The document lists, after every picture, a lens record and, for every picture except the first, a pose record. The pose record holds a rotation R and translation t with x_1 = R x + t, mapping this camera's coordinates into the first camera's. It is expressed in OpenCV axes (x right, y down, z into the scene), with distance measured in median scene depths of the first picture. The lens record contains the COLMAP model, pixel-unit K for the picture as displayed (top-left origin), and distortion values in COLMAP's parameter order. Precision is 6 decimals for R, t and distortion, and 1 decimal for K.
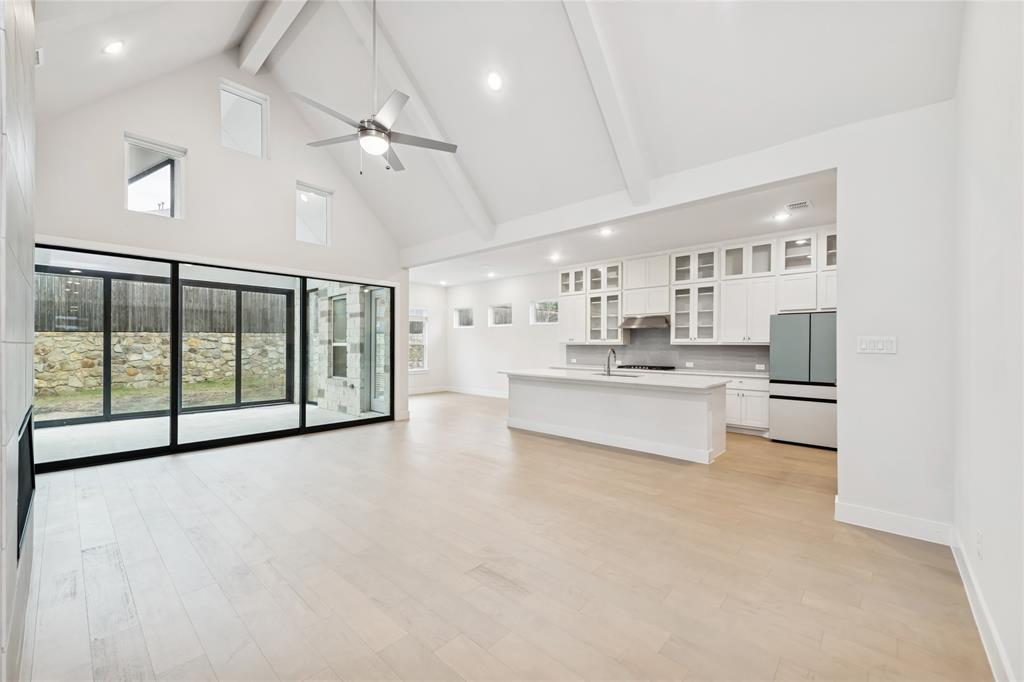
lens RADIAL K [[402.9, 0, 513.5], [0, 402.9, 344.8], [0, 0, 1]] dist [0.000054, 0.000214]
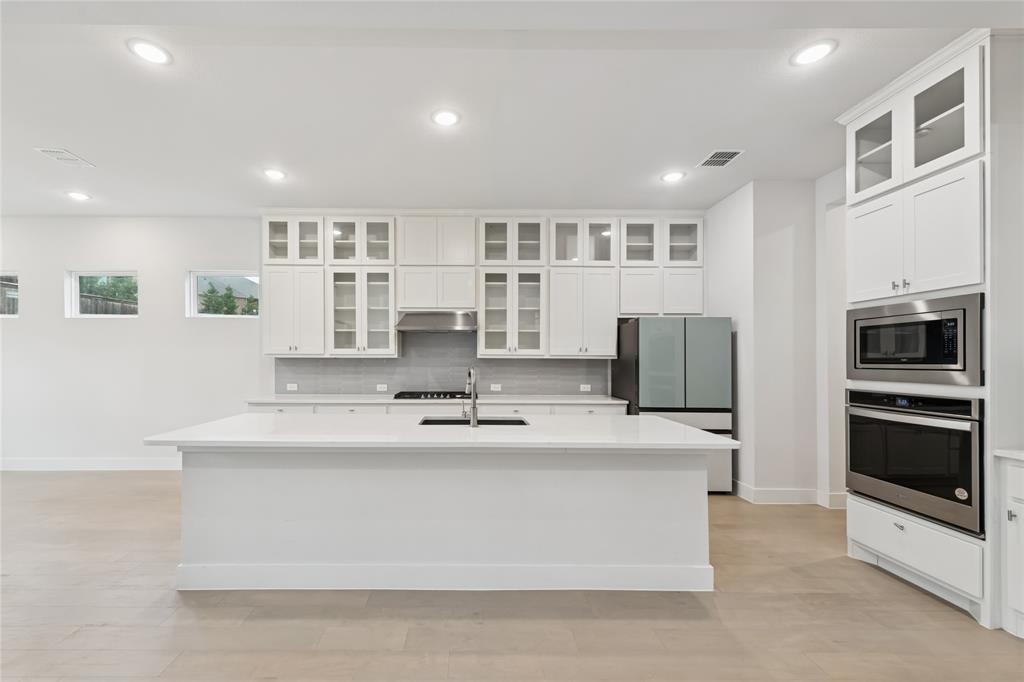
lens RADIAL K [[402.9, 0, 463.9], [0, 402.9, 364.1], [0, 0, 1]] dist [0.000054, 0.000214]
pose [[0.731668, -0.014996, 0.681496, -0.062898], [-0.001151, 0.999729, 0.023234, -0.005612], [-0.681660, -0.017784, 0.731453, 0.508040]]
